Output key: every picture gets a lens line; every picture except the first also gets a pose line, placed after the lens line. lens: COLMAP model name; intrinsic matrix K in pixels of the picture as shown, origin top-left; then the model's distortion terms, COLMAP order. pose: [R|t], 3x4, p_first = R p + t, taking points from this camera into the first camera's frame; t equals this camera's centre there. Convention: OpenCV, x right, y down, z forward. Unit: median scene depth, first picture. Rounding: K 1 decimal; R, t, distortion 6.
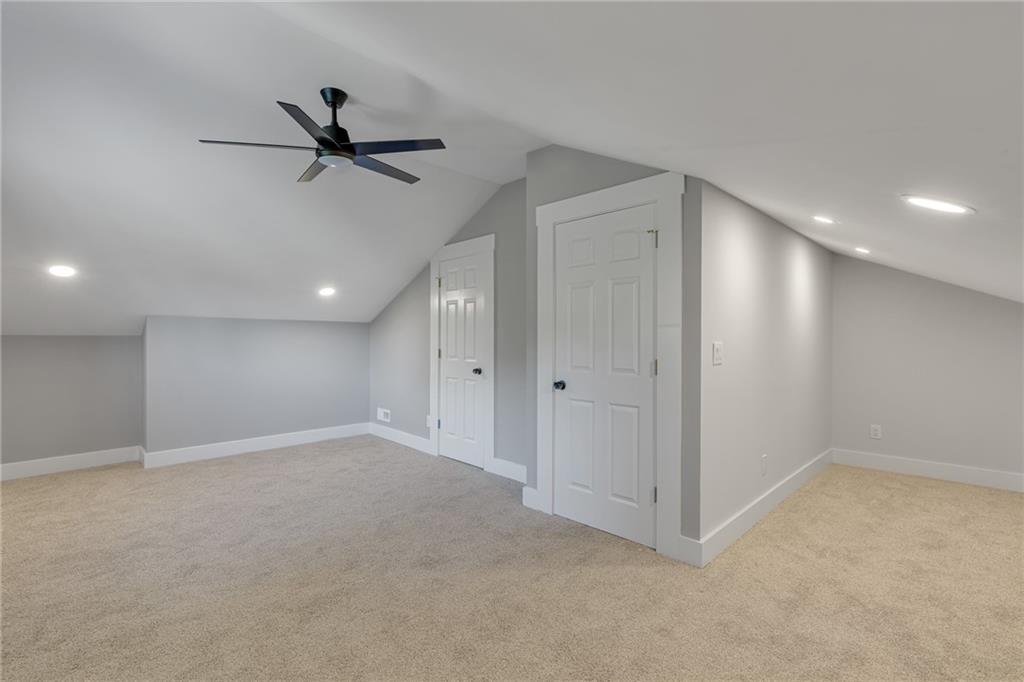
lens RADIAL K [[466.6, 0, 511.3], [0, 466.6, 341.7], [0, 0, 1]] dist [0.002495, 0.000773]
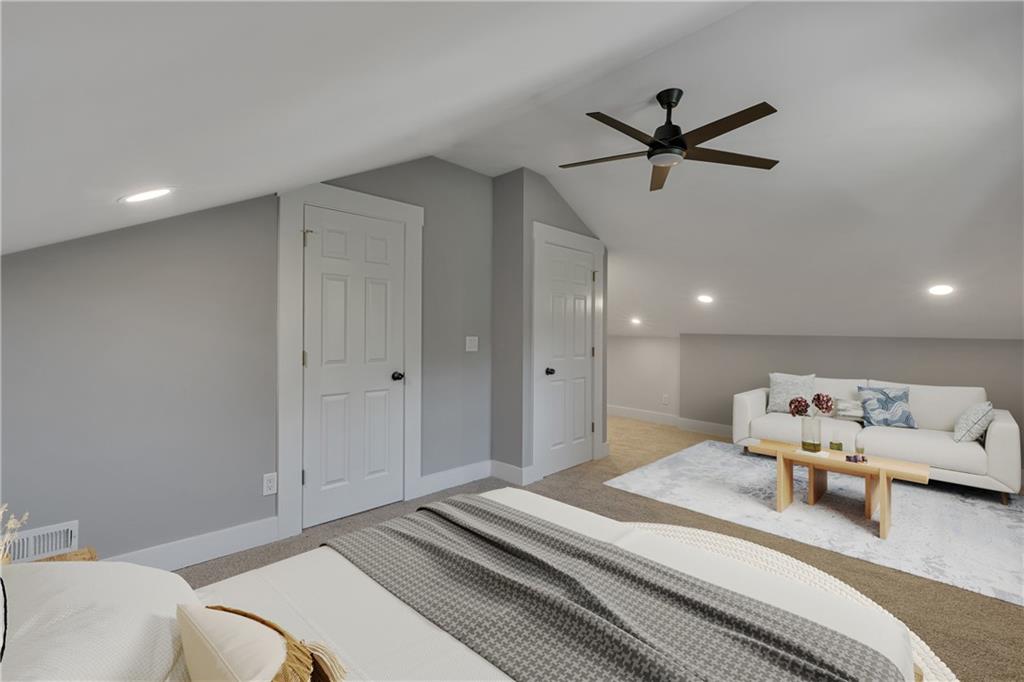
lens RADIAL K [[466.6, 0, 511.2], [0, 466.6, 334.7], [0, 0, 1]] dist [0.002495, 0.000773]
pose [[-0.043880, -0.006540, 0.999015, -0.877589], [-0.001744, 0.999978, 0.006470, -0.011365], [-0.999035, -0.001459, -0.043890, 0.881673]]
